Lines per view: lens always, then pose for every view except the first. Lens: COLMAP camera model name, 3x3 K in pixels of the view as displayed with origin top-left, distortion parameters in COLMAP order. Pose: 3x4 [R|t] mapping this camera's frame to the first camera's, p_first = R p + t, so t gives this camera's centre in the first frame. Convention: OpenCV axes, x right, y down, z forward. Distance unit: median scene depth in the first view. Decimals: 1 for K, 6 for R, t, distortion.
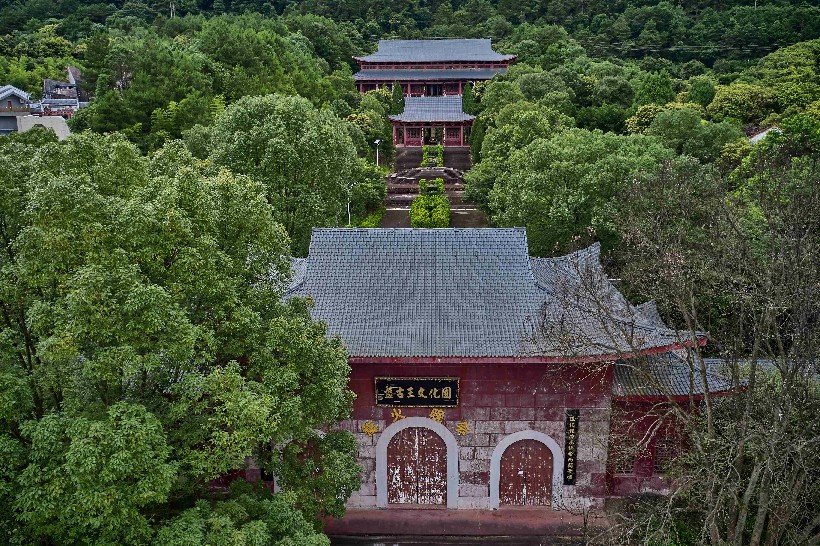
lens RADIAL K [[645.9, 0, 410.0], [0, 645.9, 273.0], [0, 0, 1]] dist [-0.010613, -0.001817]
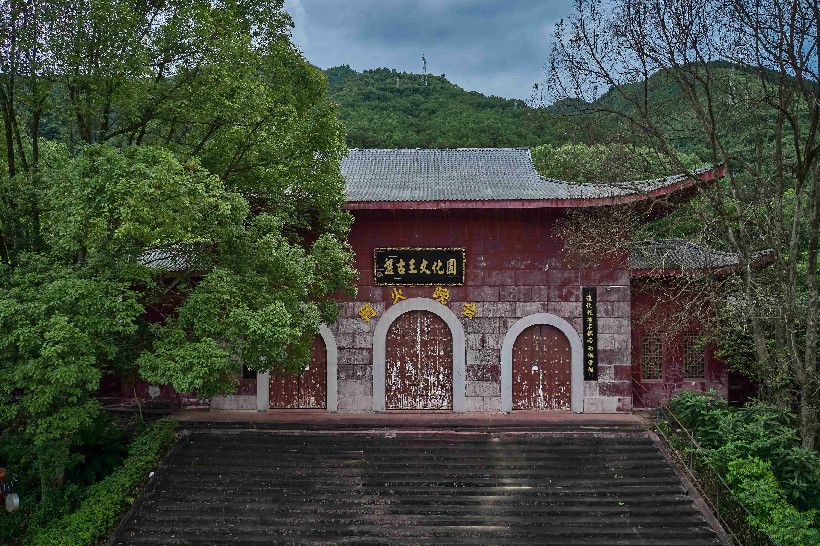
lens RADIAL K [[646.9, 0, 410.0], [0, 646.9, 273.0], [0, 0, 1]] dist [-0.006488, -0.001870]
pose [[0.999970, 0.007702, -0.000692, -0.001804], [-0.007604, 0.963054, -0.269201, 0.427327], [-0.001407, 0.269199, 0.963084, 0.105716]]
